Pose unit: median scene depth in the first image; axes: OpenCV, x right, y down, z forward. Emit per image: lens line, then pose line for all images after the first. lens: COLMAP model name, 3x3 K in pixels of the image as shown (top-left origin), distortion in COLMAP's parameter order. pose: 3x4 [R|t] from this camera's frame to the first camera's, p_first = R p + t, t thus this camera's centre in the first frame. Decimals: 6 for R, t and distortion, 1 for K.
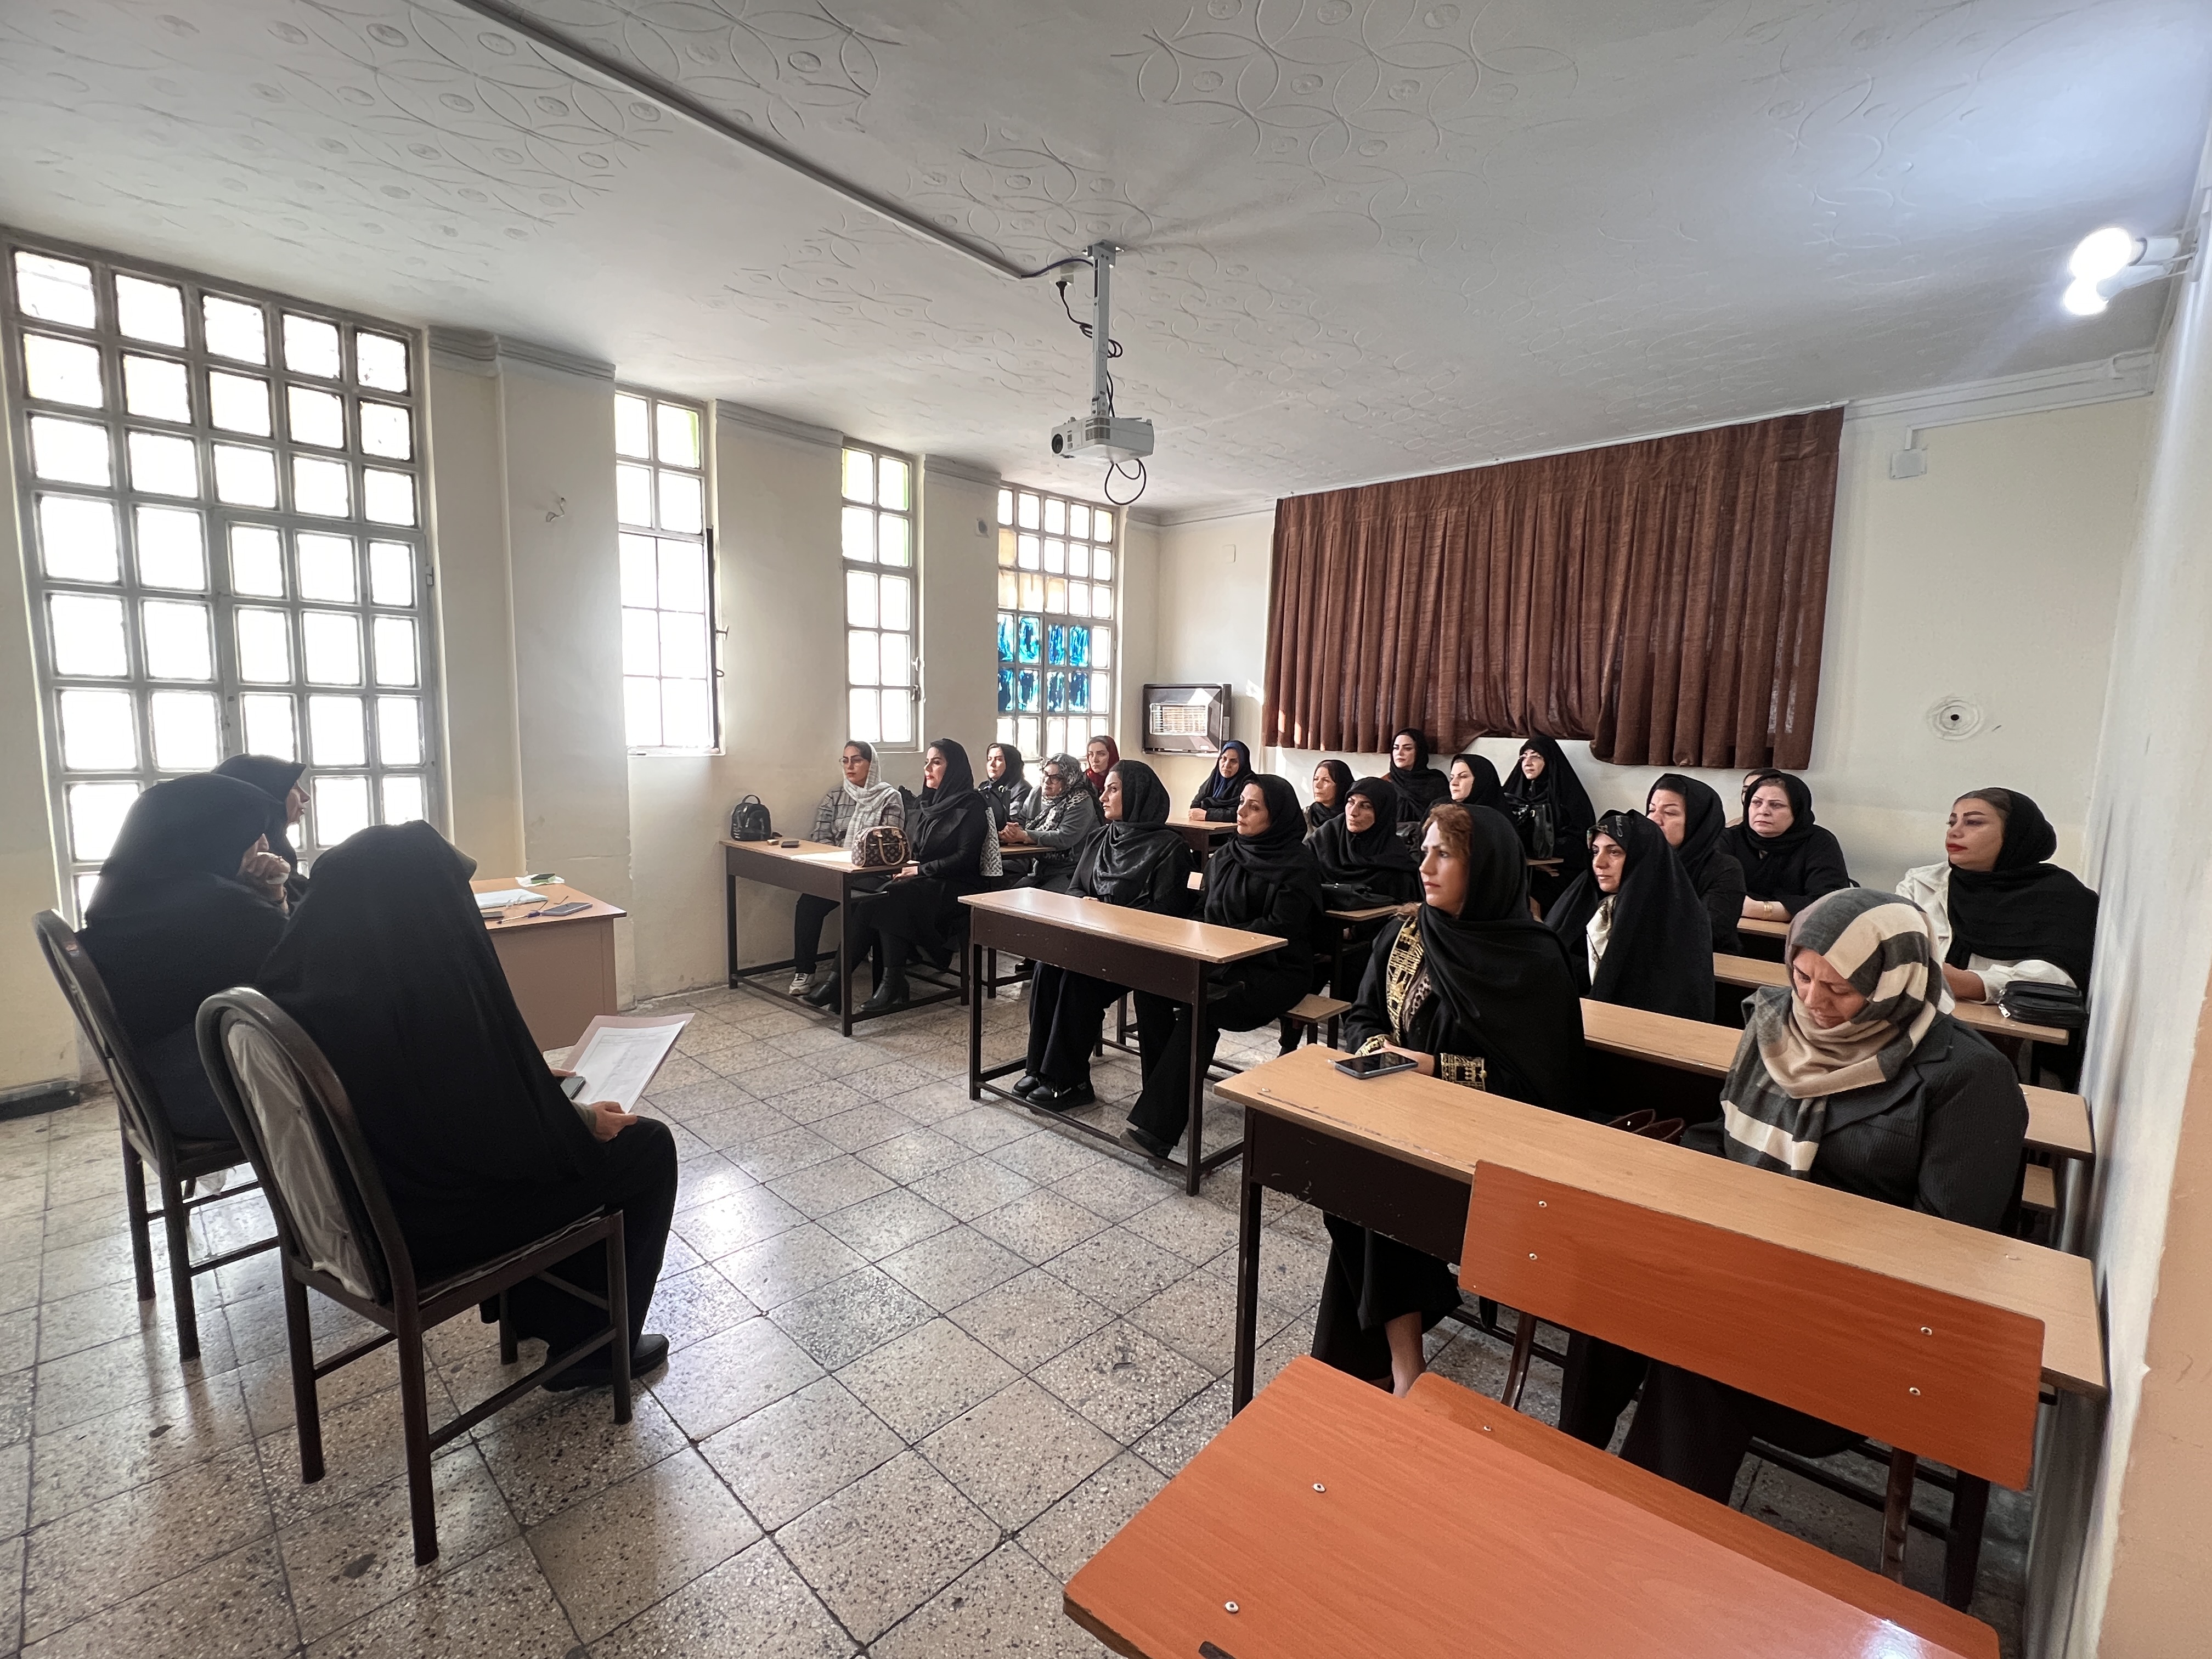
lens RADIAL K [[990.2, 0, 1097.6], [0, 990.2, 835.5], [0, 0, 1]] dist [-0.000523, 0.000137]
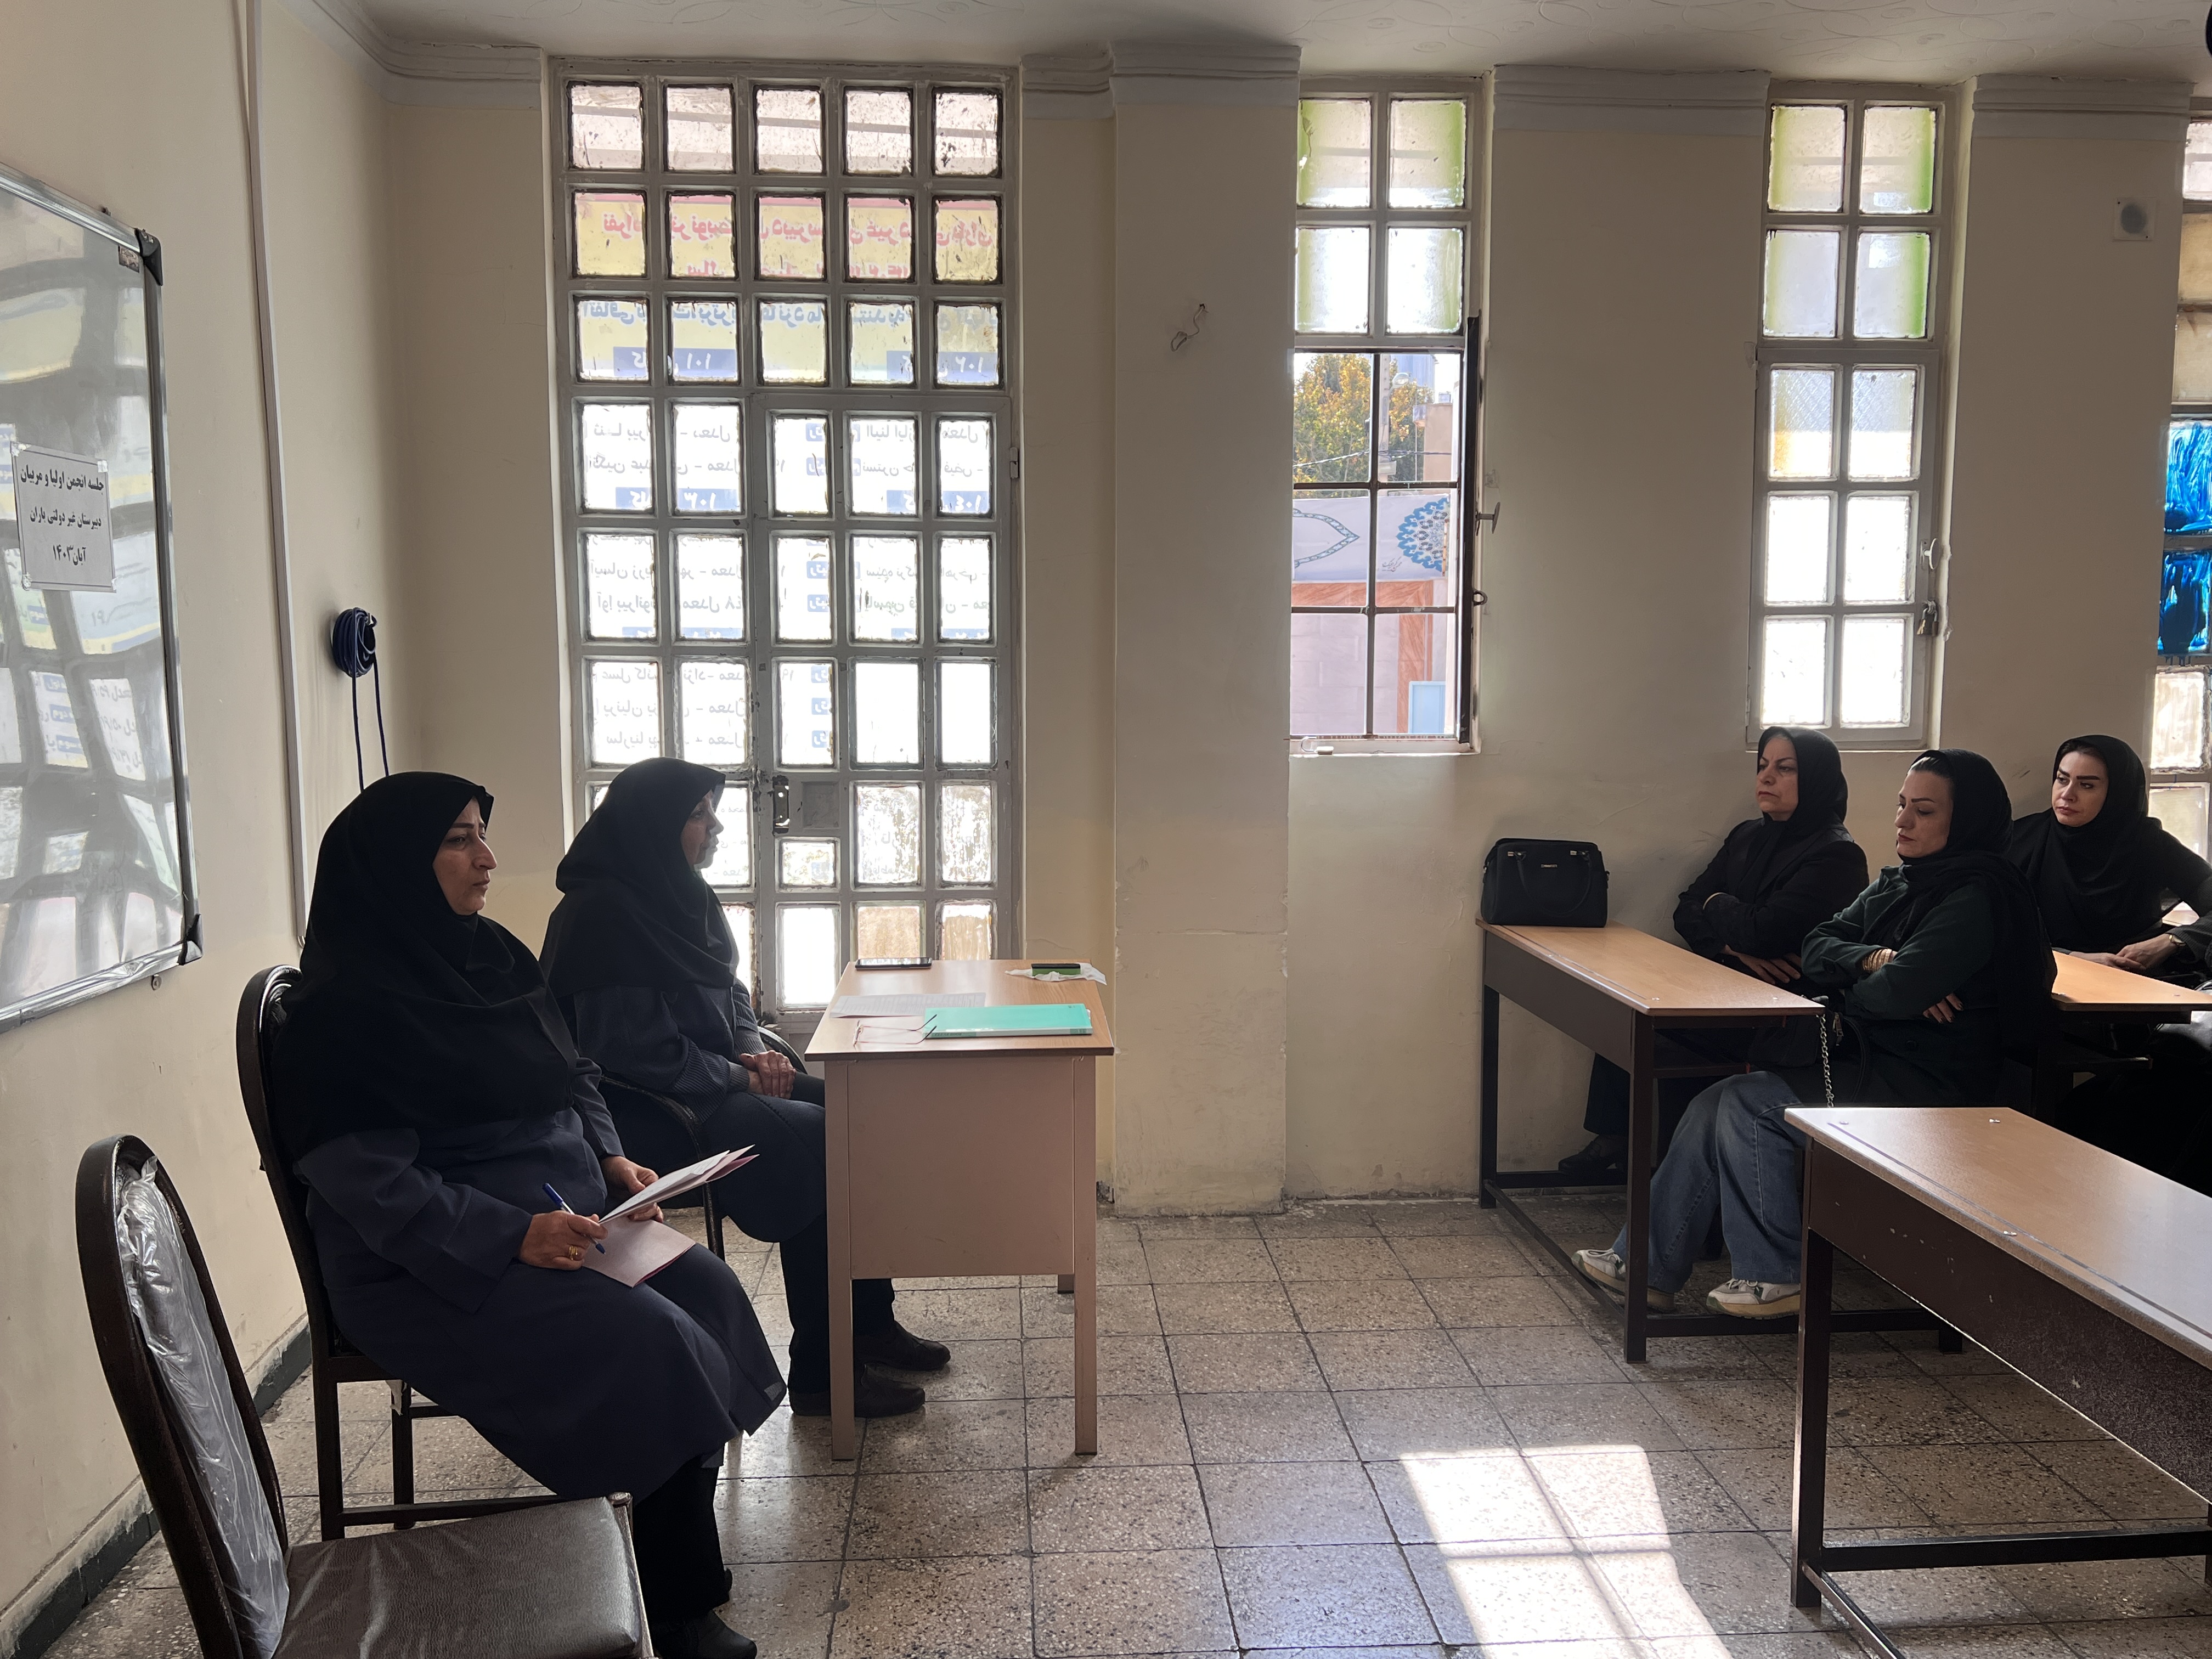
lens RADIAL K [[1789.4, 0, 1105.7], [0, 1789.4, 839.4], [0, 0, 1]] dist [0.066343, -0.079365]
pose [[0.735507, 0.046496, -0.675919, 0.149229], [-0.064333, 0.997928, -0.001358, -0.029723], [0.674455, 0.044482, 0.736974, 0.229760]]
